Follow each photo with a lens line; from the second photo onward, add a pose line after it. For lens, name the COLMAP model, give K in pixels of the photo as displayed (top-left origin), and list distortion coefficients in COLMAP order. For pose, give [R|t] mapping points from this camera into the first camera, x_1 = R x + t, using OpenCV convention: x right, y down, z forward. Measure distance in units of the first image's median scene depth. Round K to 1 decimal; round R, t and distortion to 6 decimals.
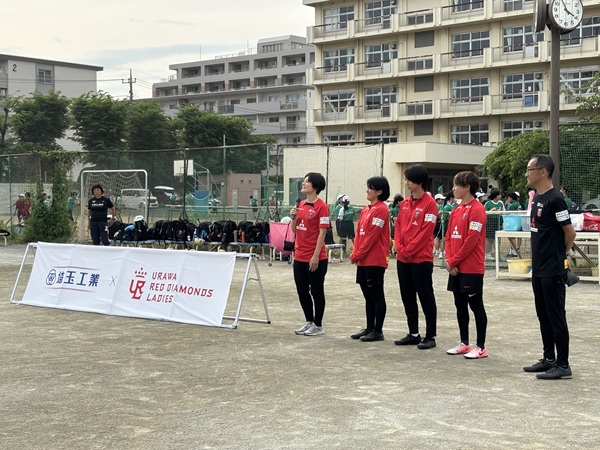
lens RADIAL K [[1041.4, 0, 300.0], [0, 1041.4, 225.0], [0, 0, 1]] dist [0.080695, 0.048586]
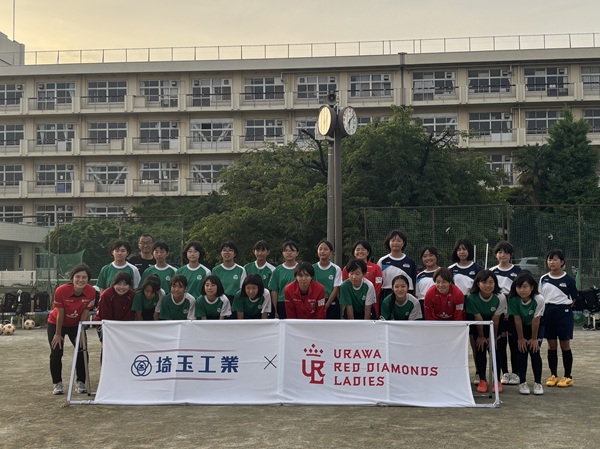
lens RADIAL K [[830.8, 0, 300.0], [0, 830.8, 224.5], [0, 0, 1]] dist [0.170330, -0.816958]
pose [[0.793115, 0.029119, 0.608376, -0.133831], [0.021940, 0.996842, -0.076315, -0.001280], [-0.608677, 0.073874, 0.789972, 0.107460]]
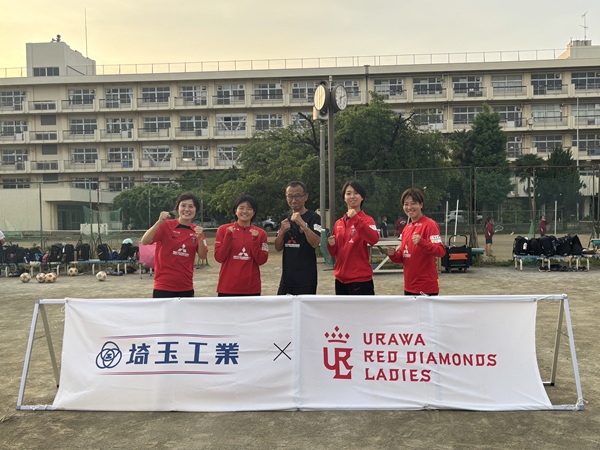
lens RADIAL K [[533.7, 0, 301.8], [0, 533.7, 238.1], [0, 0, 1]] dist [0.013561, 0.012054]
pose [[0.782894, -0.032935, 0.621282, -0.087754], [0.031973, 0.999408, 0.012690, -0.004966], [-0.621332, 0.009929, 0.783484, 0.173545]]
